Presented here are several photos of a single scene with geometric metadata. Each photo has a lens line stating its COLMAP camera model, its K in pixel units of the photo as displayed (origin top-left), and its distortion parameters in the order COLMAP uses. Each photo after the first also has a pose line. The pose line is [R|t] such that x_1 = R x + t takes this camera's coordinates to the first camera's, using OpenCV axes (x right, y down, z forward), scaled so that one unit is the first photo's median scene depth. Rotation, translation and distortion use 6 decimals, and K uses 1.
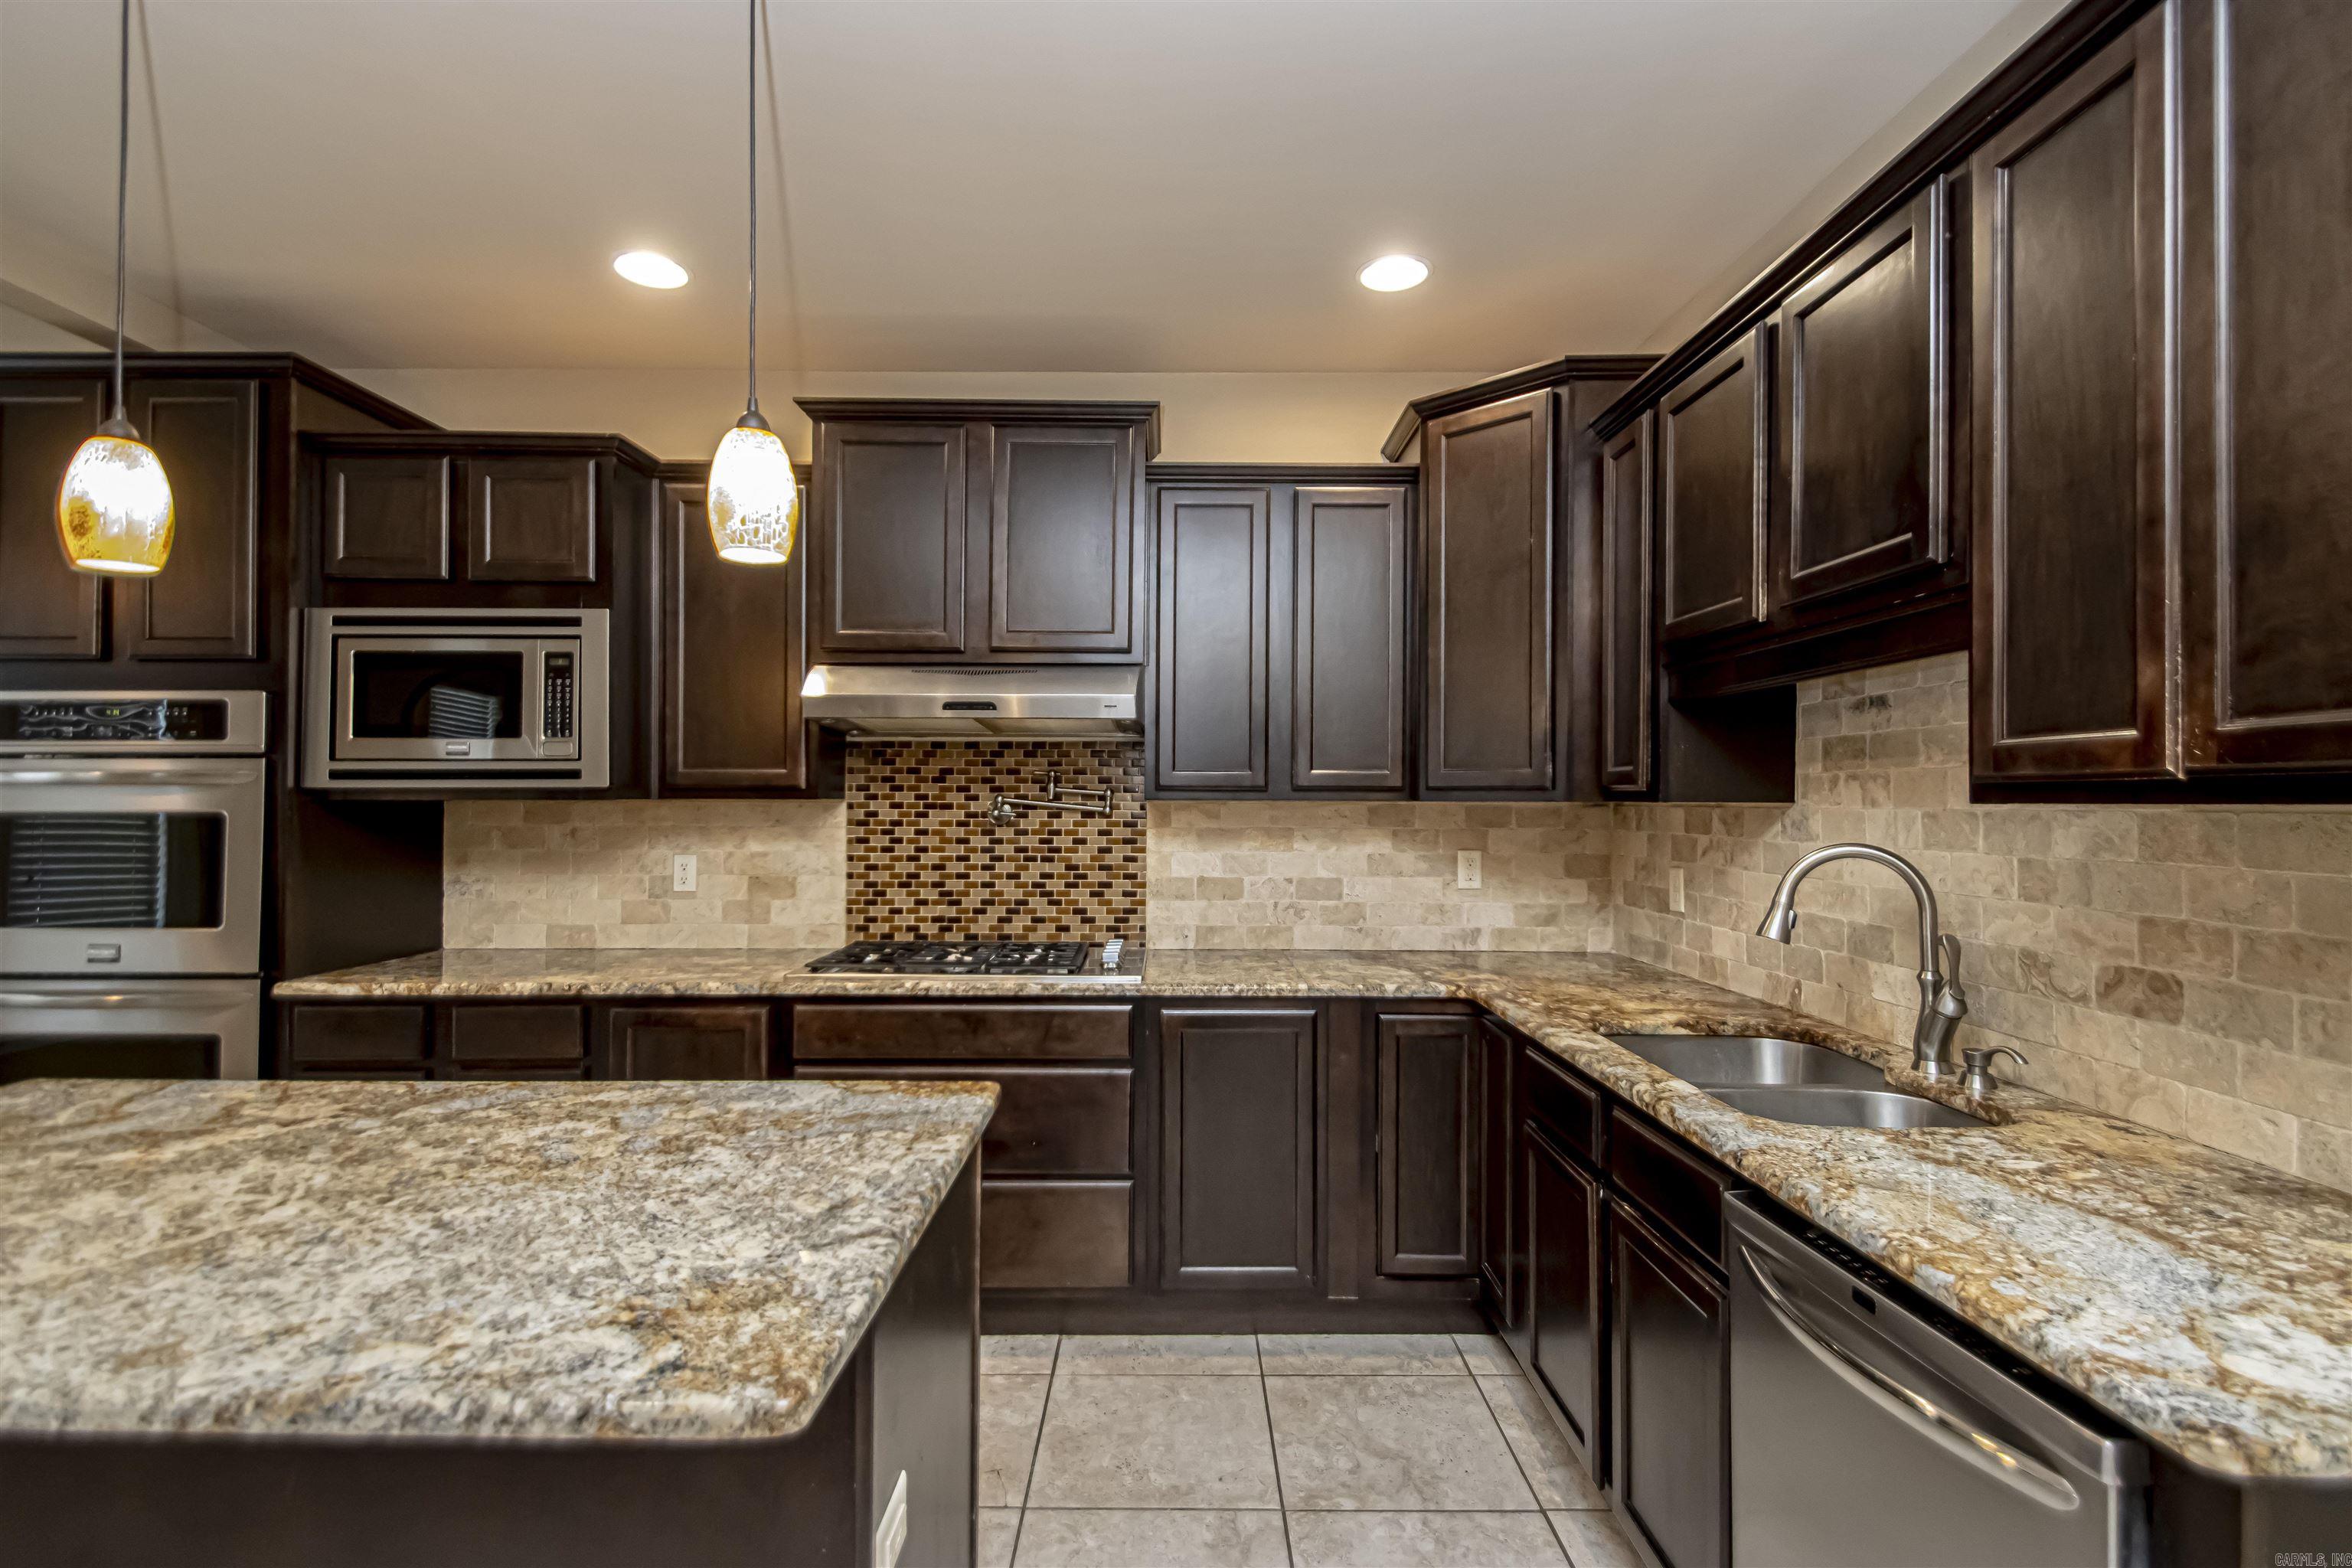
lens RADIAL K [[1084.7, 0, 1173.1], [0, 1084.7, 788.6], [0, 0, 1]] dist [0.019863, -0.000149]
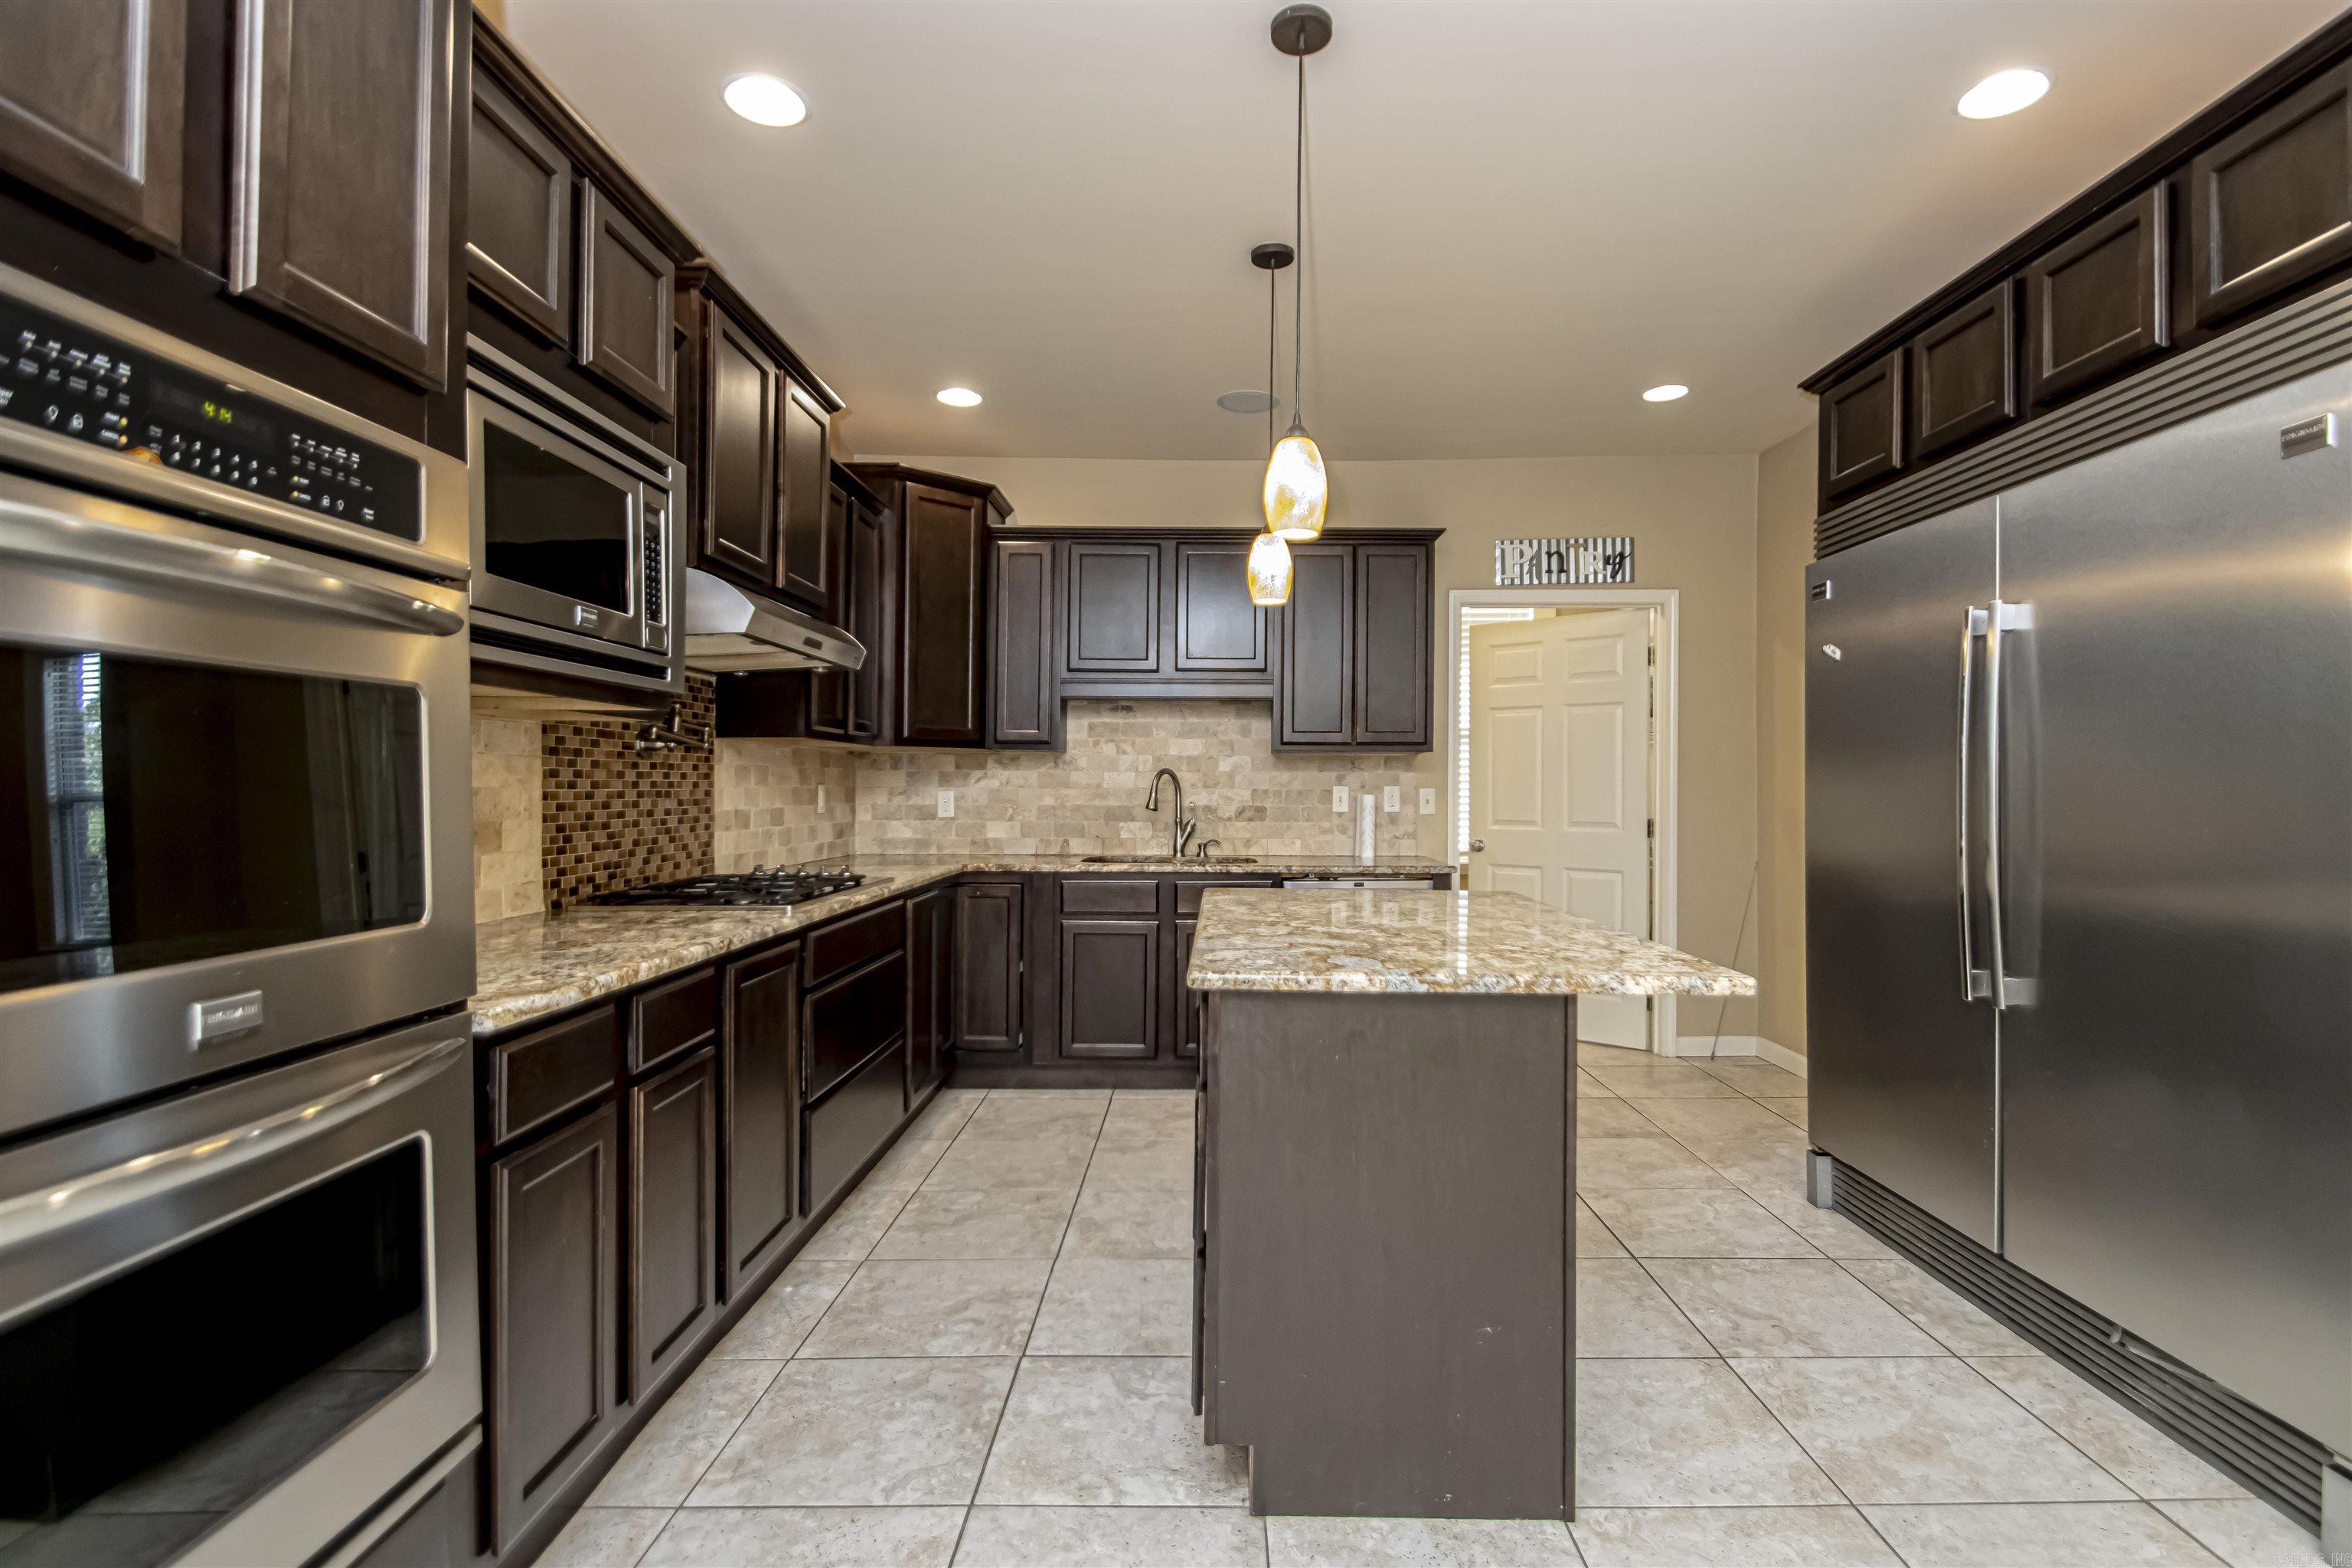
lens RADIAL K [[1084.7, 0, 1173.4], [0, 1084.7, 782.5], [0, 0, 1]] dist [0.019863, -0.000149]
pose [[0.056756, -0.001966, 0.998386, -1.056923], [-0.017007, 0.999851, 0.002936, 0.044197], [-0.998243, -0.017147, 0.056714, 0.503425]]
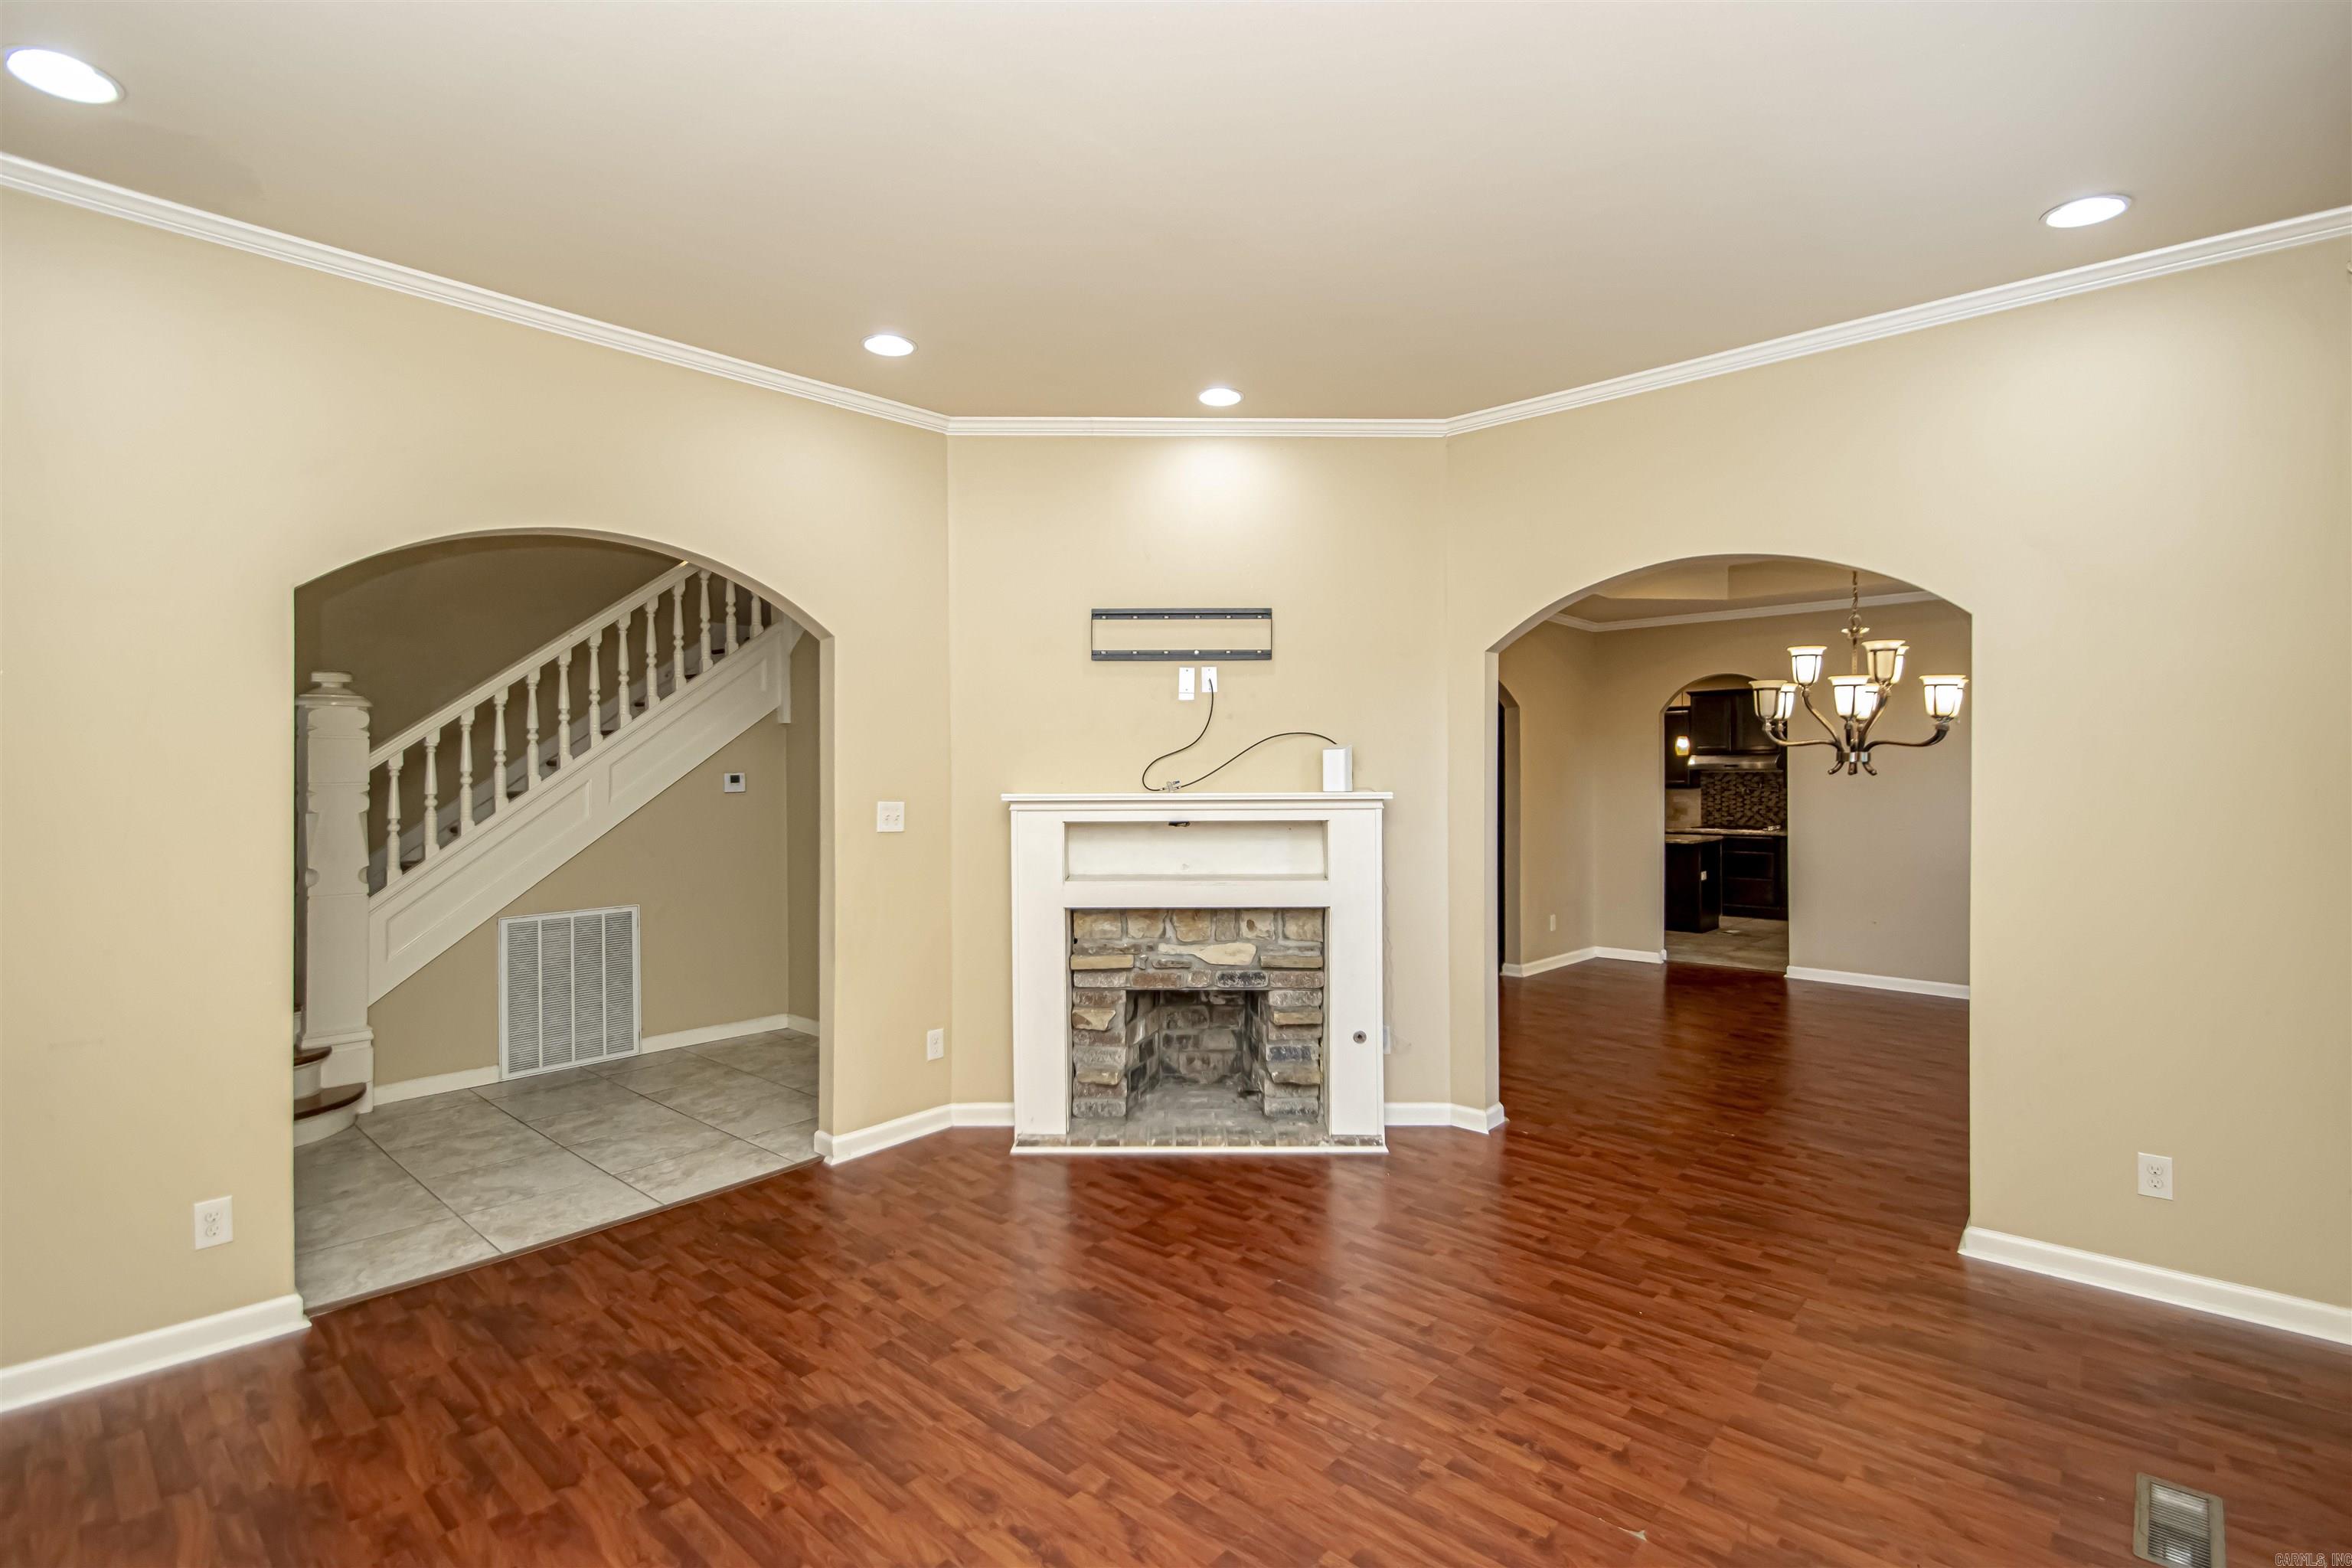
lens RADIAL K [[1084.7, 0, 1175.4], [0, 1084.7, 785.3], [0, 0, 1]] dist [0.019863, -0.000149]
pose [[0.732204, -0.004571, -0.681071, 0.913191], [0.011293, 0.999922, 0.005429, -0.040705], [0.680992, -0.011666, 0.732198, -2.923467]]
